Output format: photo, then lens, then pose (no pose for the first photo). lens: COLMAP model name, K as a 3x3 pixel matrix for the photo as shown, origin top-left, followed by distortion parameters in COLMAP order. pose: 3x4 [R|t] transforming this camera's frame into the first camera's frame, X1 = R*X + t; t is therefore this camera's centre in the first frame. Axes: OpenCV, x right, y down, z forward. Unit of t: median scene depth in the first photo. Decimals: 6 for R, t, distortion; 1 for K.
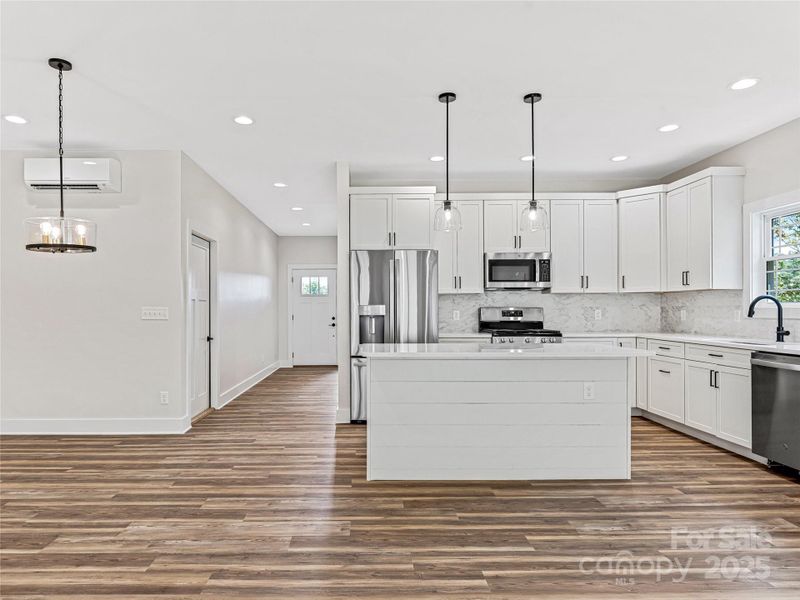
lens RADIAL K [[484.6, 0, 368.9], [0, 484.6, 312.8], [0, 0, 1]] dist [-0.002121, -0.002288]
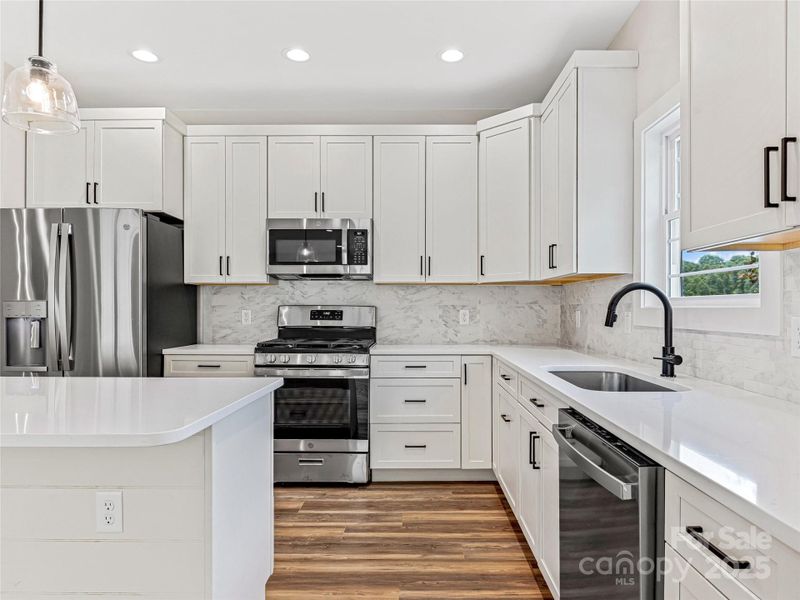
lens RADIAL K [[506.9, 0, 399.5], [0, 506.9, 309.5], [0, 0, 1]] dist [0.026632, 0.003090]
pose [[0.999952, 0.003955, -0.008952, 0.423416], [-0.003979, 0.999989, -0.002593, -0.004587], [0.008942, 0.002629, 0.999957, 0.343457]]
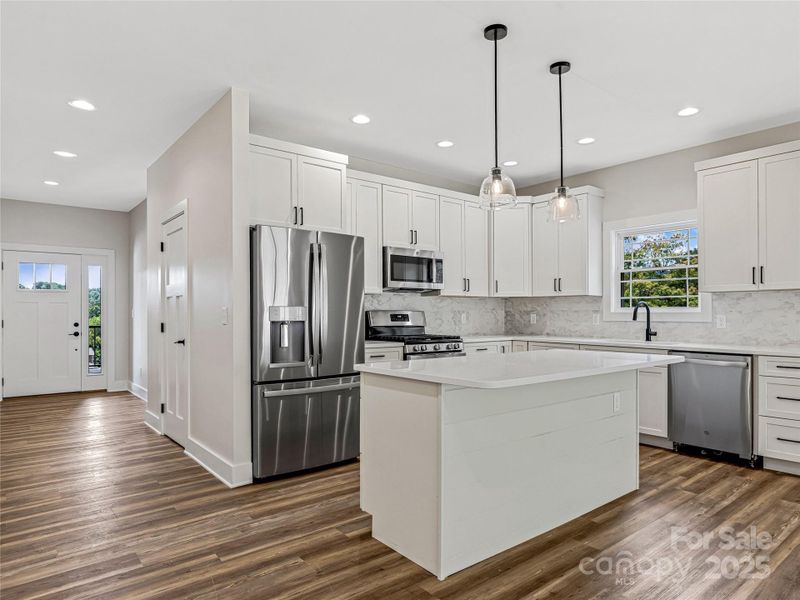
lens RADIAL K [[484.6, 0, 387.1], [0, 484.6, 313.0], [0, 0, 1]] dist [-0.002121, -0.002288]
pose [[0.794670, 0.002287, 0.607038, -0.276477], [0.001320, 0.999984, -0.005494, -0.002267], [-0.607041, 0.005167, 0.794654, 0.327758]]
